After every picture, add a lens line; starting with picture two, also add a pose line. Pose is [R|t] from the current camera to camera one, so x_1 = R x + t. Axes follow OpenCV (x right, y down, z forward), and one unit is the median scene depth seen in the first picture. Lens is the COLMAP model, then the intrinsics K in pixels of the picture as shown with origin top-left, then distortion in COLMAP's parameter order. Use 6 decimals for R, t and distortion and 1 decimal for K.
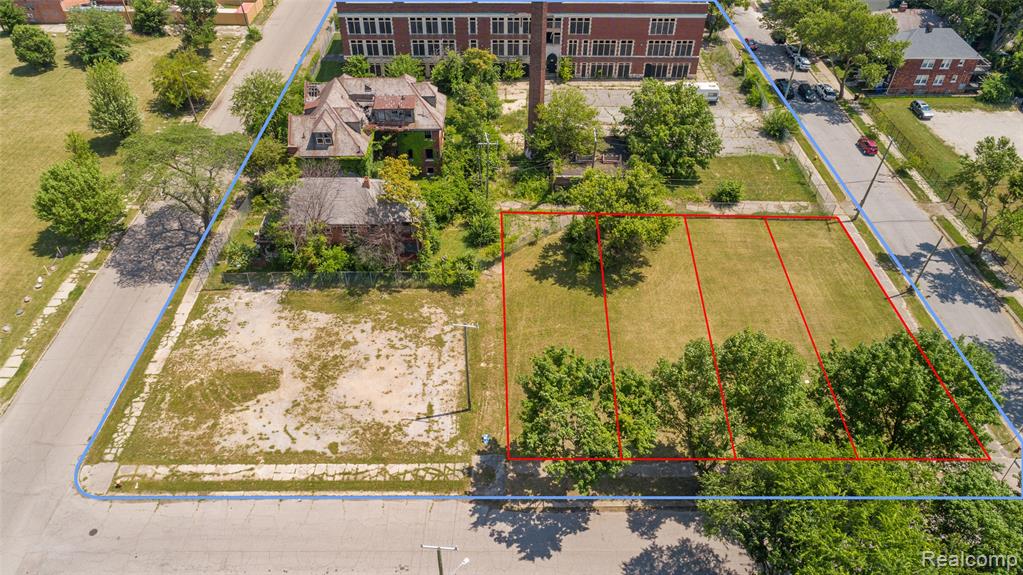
lens RADIAL K [[687.7, 0, 512.3], [0, 687.7, 288.9], [0, 0, 1]] dist [-0.016547, 0.011002]
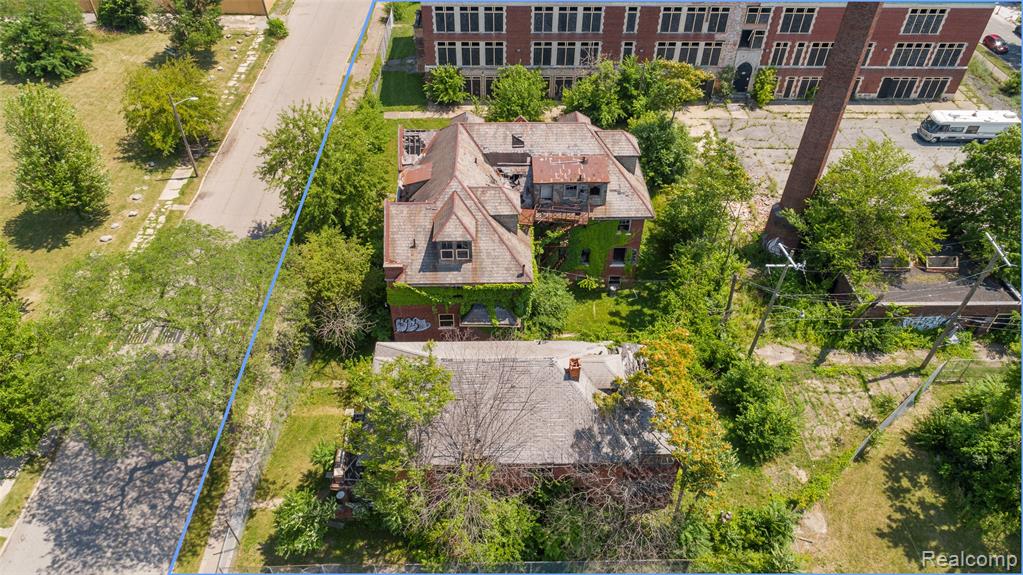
lens RADIAL K [[687.7, 0, 508.6], [0, 687.7, 287.2], [0, 0, 1]] dist [-0.016547, 0.011002]
pose [[0.999966, -0.002000, 0.007995, -0.186209], [0.001812, 0.999723, 0.023454, -0.159078], [-0.008040, -0.023439, 0.999693, 0.379844]]
